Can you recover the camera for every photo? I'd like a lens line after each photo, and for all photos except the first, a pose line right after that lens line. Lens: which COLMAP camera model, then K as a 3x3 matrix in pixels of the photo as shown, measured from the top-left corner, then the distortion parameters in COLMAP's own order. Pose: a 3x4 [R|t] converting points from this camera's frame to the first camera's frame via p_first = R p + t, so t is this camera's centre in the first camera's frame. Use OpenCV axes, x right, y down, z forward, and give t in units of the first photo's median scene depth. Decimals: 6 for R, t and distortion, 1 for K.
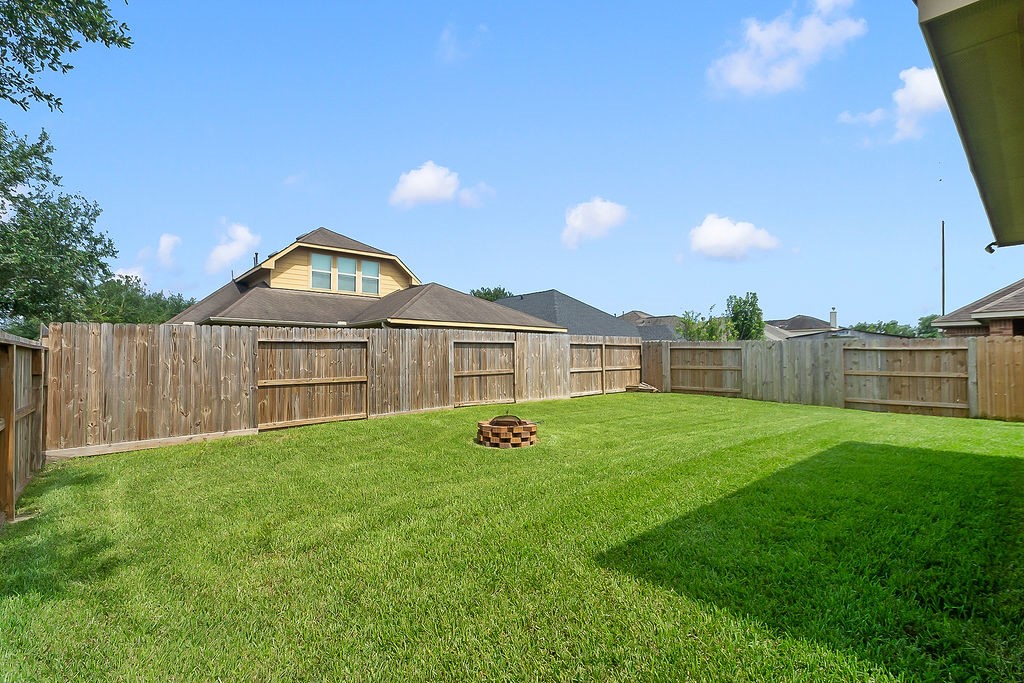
lens RADIAL K [[466.1, 0, 510.1], [0, 466.1, 340.1], [0, 0, 1]] dist [-0.000653, -0.012091]
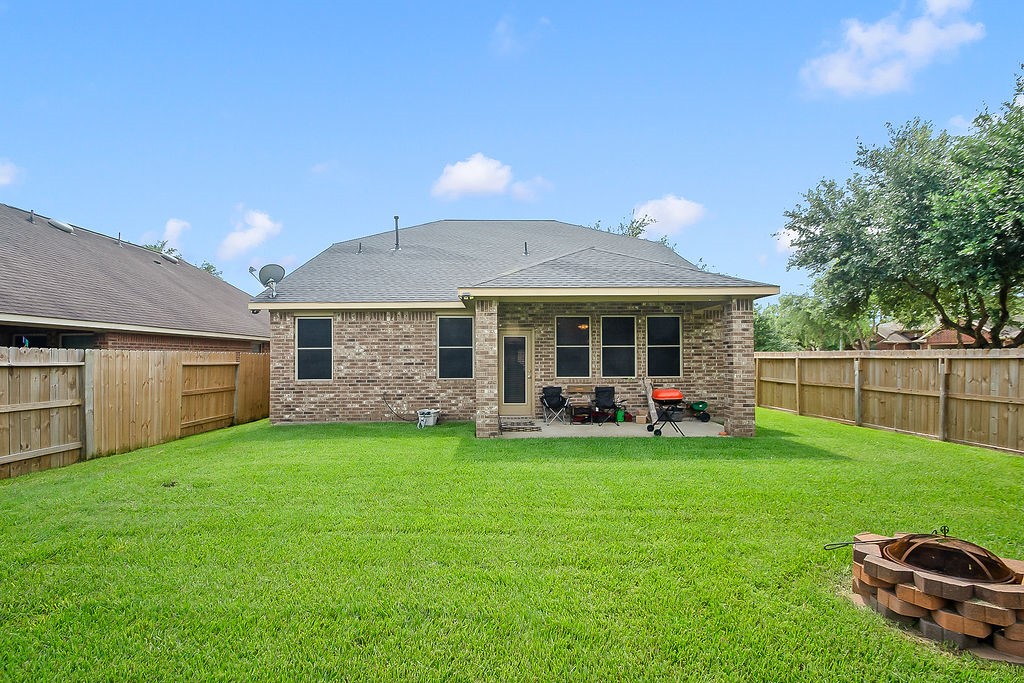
lens RADIAL K [[459.4, 0, 514.9], [0, 459.4, 345.2], [0, 0, 1]] dist [0.000309, -0.010891]
pose [[-0.772938, 0.019607, 0.634179, 0.010852], [-0.021894, 0.998103, -0.057544, 0.012687], [-0.634104, -0.058362, -0.771042, 0.985452]]
